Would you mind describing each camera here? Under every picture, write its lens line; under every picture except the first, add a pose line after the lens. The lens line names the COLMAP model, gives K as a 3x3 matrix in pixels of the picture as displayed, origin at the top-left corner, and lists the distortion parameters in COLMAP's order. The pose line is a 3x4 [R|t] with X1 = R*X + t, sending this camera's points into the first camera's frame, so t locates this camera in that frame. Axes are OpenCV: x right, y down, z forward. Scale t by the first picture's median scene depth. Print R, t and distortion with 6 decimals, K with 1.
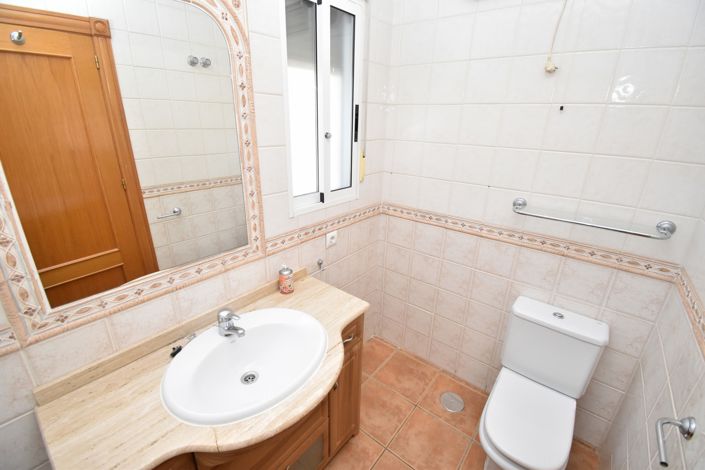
lens RADIAL K [[308.6, 0, 354.1], [0, 308.6, 232.6], [0, 0, 1]] dist [0.013266, -0.021760]
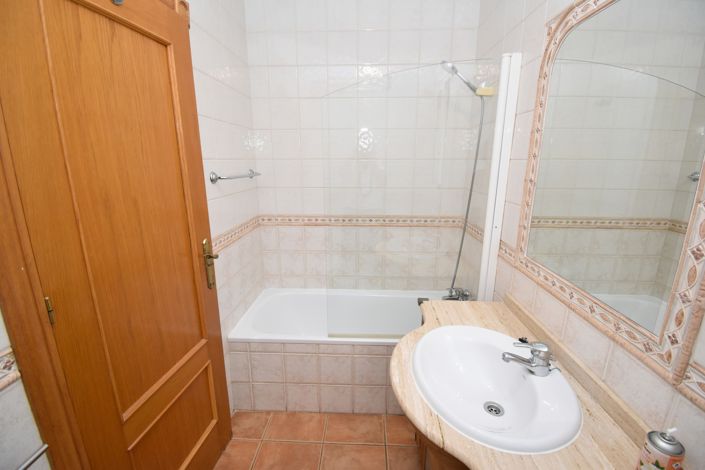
lens RADIAL K [[308.6, 0, 354.1], [0, 308.6, 232.6], [0, 0, 1]] dist [0.013266, -0.021760]
pose [[-0.788477, 0.031068, -0.614279, 0.524067], [-0.338813, 0.811595, 0.475940, -0.226490], [0.513333, 0.583393, -0.629398, 1.048267]]
